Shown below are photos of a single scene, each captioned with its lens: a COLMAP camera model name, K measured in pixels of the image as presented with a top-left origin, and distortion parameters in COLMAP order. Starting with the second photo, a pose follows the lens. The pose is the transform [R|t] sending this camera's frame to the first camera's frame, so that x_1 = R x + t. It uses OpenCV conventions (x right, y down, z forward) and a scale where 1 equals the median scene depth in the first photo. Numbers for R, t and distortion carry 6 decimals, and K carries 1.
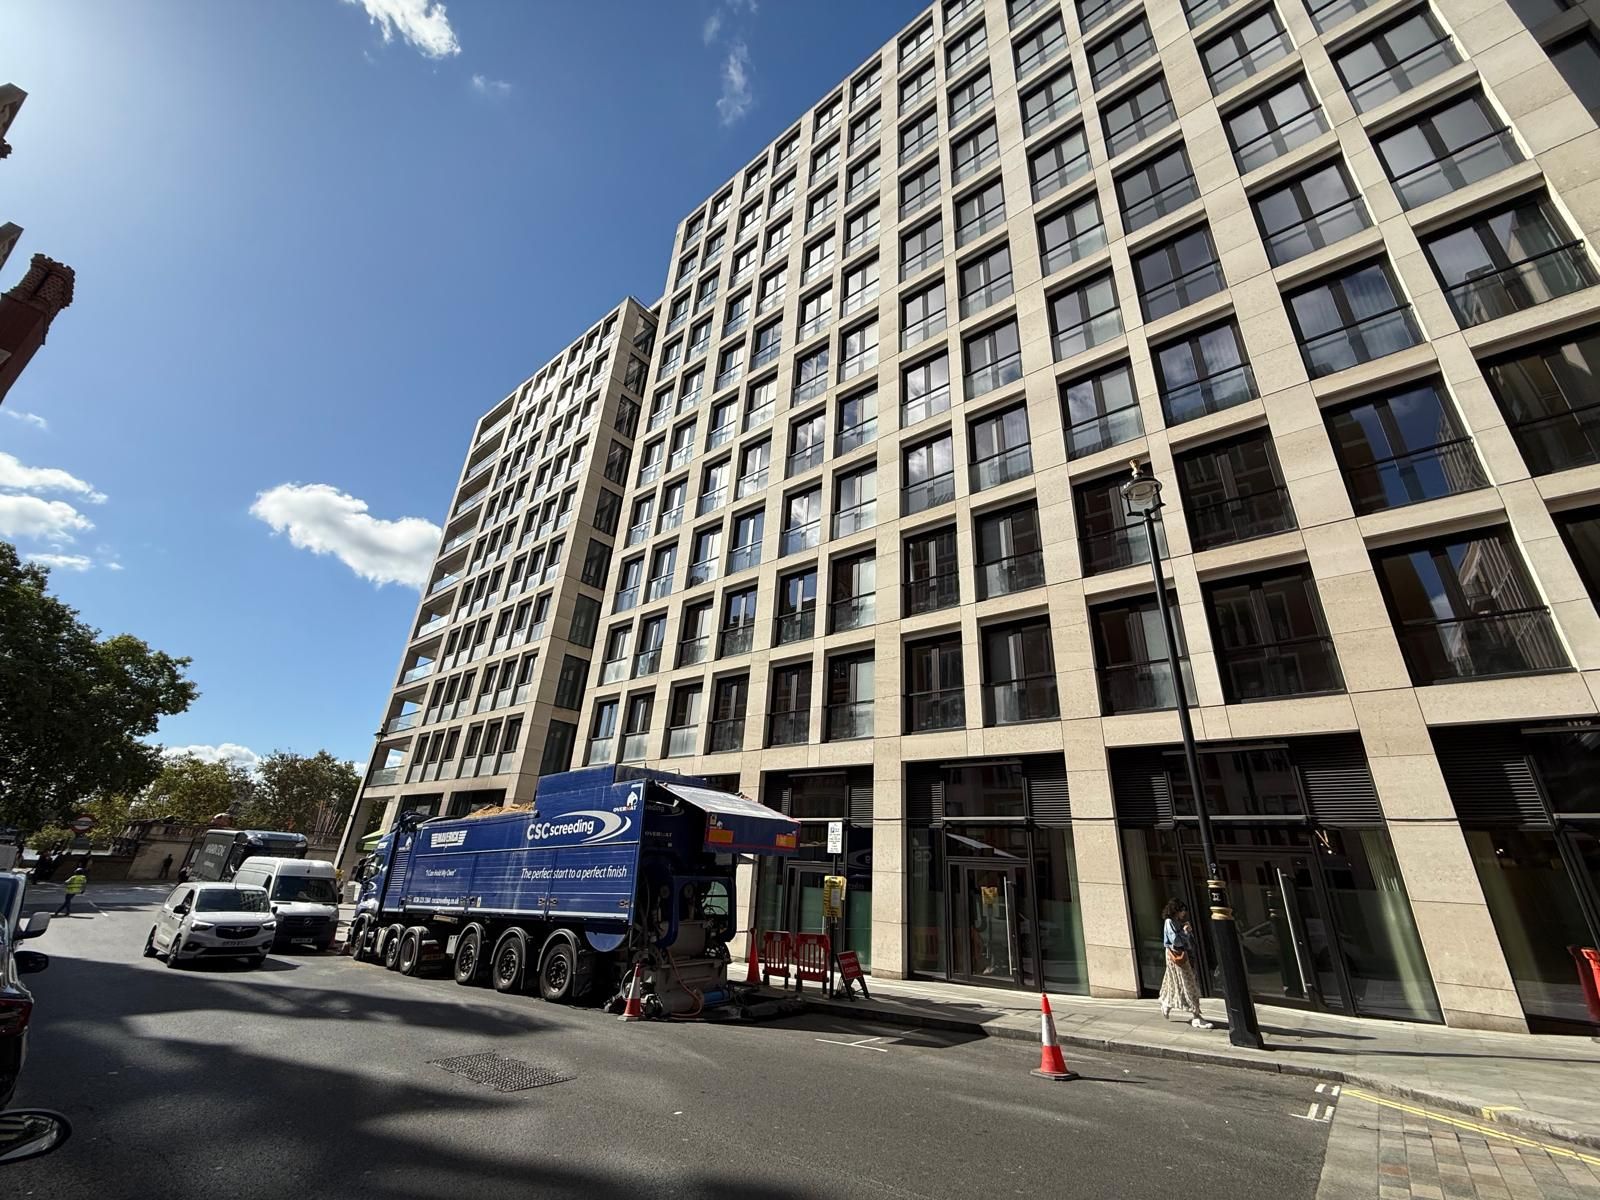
lens RADIAL K [[637.0, 0, 800.0], [0, 637.0, 600.0], [0, 0, 1]] dist [0.000146, 0.000162]
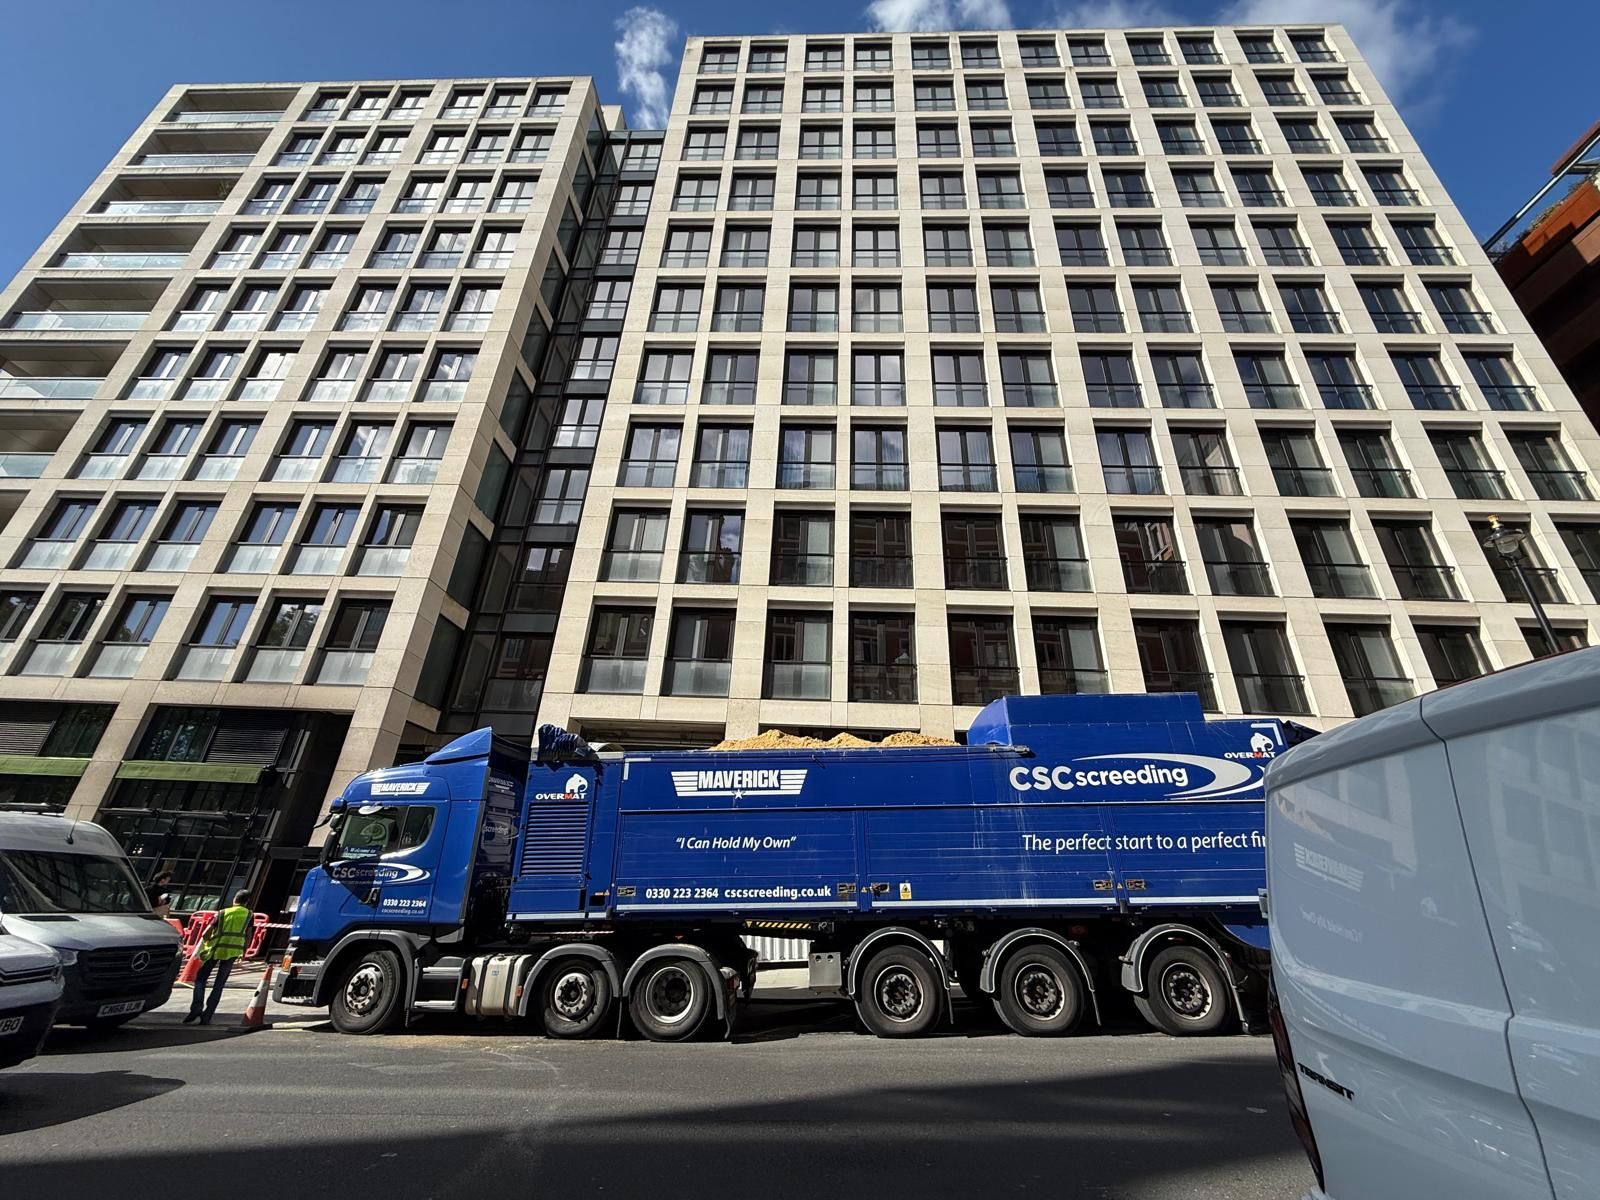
lens RADIAL K [[566.1, 0, 803.4], [0, 566.1, 614.1], [0, 0, 1]] dist [-0.002236, -0.000088]
pose [[0.789580, 0.209466, 0.576790, -0.444764], [-0.237586, 0.970981, -0.027383, 0.125209], [-0.565788, -0.115416, 0.816433, 0.313365]]
